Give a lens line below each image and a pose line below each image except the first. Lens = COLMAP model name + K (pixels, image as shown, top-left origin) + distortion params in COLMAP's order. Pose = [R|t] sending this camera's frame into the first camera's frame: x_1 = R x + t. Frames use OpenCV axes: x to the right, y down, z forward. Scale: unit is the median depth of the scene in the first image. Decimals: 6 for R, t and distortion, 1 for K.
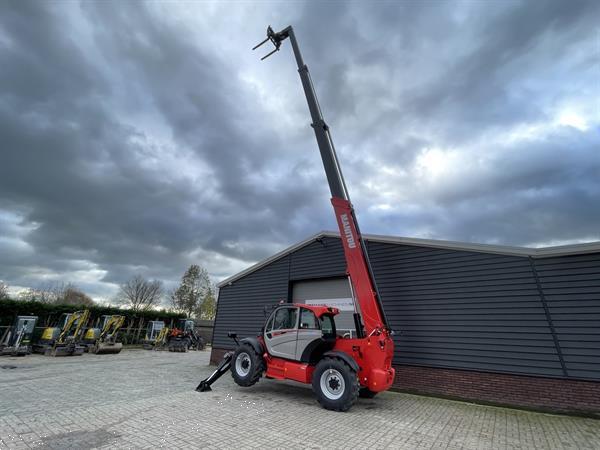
lens RADIAL K [[269.7, 0, 298.9], [0, 269.7, 222.4], [0, 0, 1]] dist [-0.003300, 0.000185]
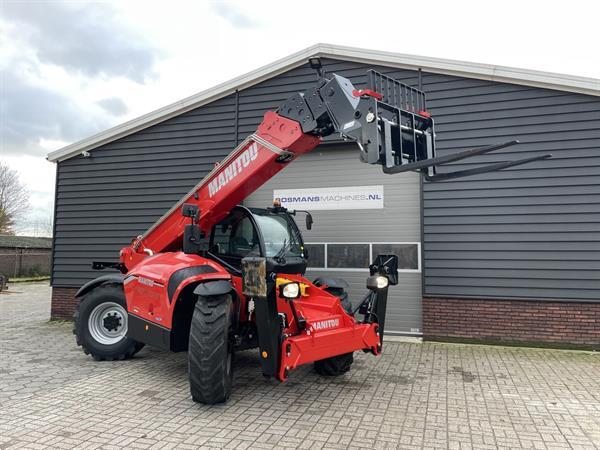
lens RADIAL K [[452.4, 0, 304.7], [0, 452.4, 220.2], [0, 0, 1]] dist [0.079768, -0.110378]
pose [[0.949913, -0.002796, 0.312503, -0.279929], [-0.094684, 0.950386, 0.296313, 0.137898], [-0.297827, -0.311061, 0.902519, 0.330525]]
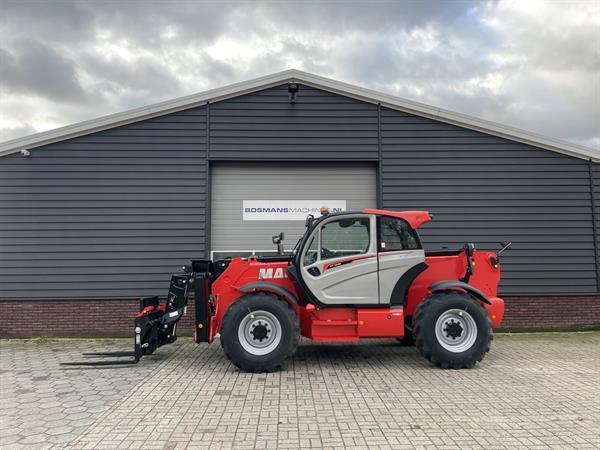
lens RADIAL K [[452.4, 0, 303.4], [0, 452.4, 219.6], [0, 0, 1]] dist [0.079768, -0.110378]
pose [[0.794468, 0.020110, 0.606973, -0.639712], [-0.201924, 0.951336, 0.232780, 0.148664], [-0.572755, -0.307499, 0.759866, 0.393230]]
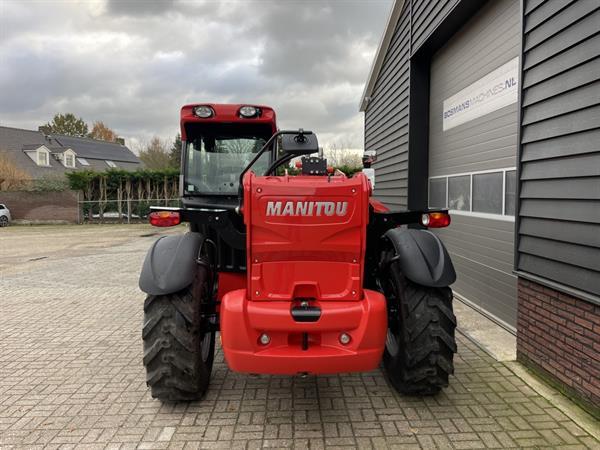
lens RADIAL K [[452.4, 0, 301.2], [0, 452.4, 224.4], [0, 0, 1]] dist [0.079768, -0.110378]
pose [[0.603494, 0.016706, -0.797192, 0.614892], [0.329718, 0.905072, 0.268571, 0.325345], [0.726003, -0.424930, 0.540698, 0.722254]]
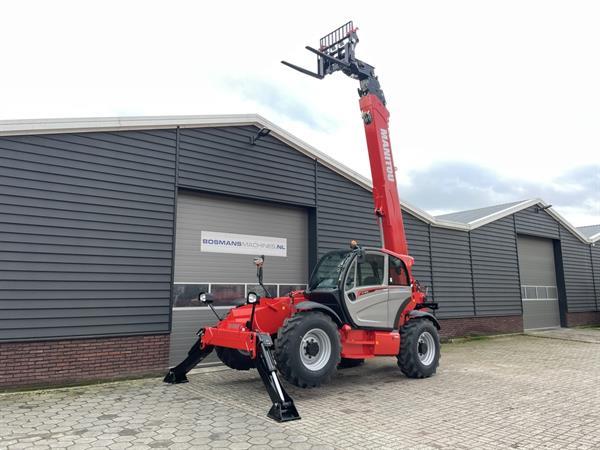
lens RADIAL K [[452.4, 0, 299.1], [0, 452.4, 221.8], [0, 0, 1]] dist [0.079768, -0.110378]
pose [[0.294759, 0.119618, 0.948055, -1.145573], [-0.354276, 0.935108, -0.007837, 0.329314], [-0.887472, -0.333563, 0.318009, 0.873542]]
